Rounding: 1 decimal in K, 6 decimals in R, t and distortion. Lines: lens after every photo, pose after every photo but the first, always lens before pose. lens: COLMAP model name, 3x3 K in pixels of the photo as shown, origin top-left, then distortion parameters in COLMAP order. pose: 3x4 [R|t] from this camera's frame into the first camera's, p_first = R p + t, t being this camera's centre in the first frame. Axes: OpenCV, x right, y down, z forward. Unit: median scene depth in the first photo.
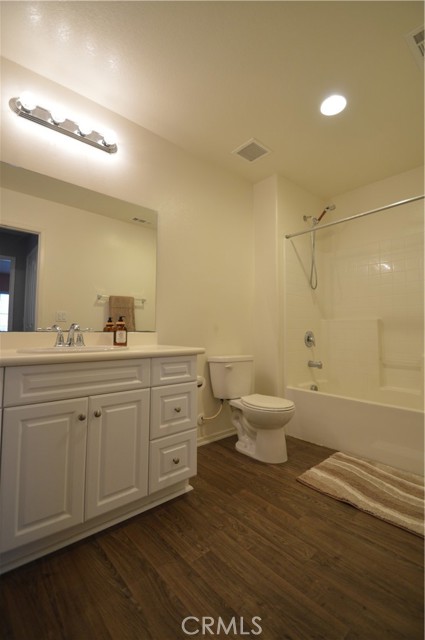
lens RADIAL K [[287.0, 0, 216.7], [0, 287.0, 321.0], [0, 0, 1]] dist [-0.000949, -0.009250]
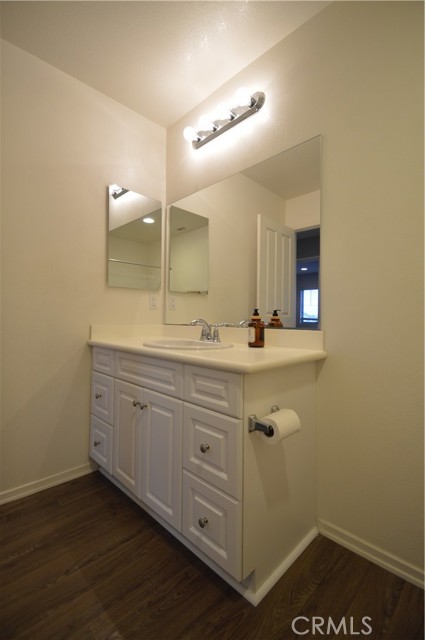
lens RADIAL K [[287.0, 0, 215.1], [0, 287.0, 316.9], [0, 0, 1]] dist [-0.000949, -0.009250]
pose [[0.068428, -0.001721, -0.997655, 0.551770], [0.027361, 0.999626, 0.000152, 0.004598], [0.997281, -0.027308, 0.068450, 1.029605]]
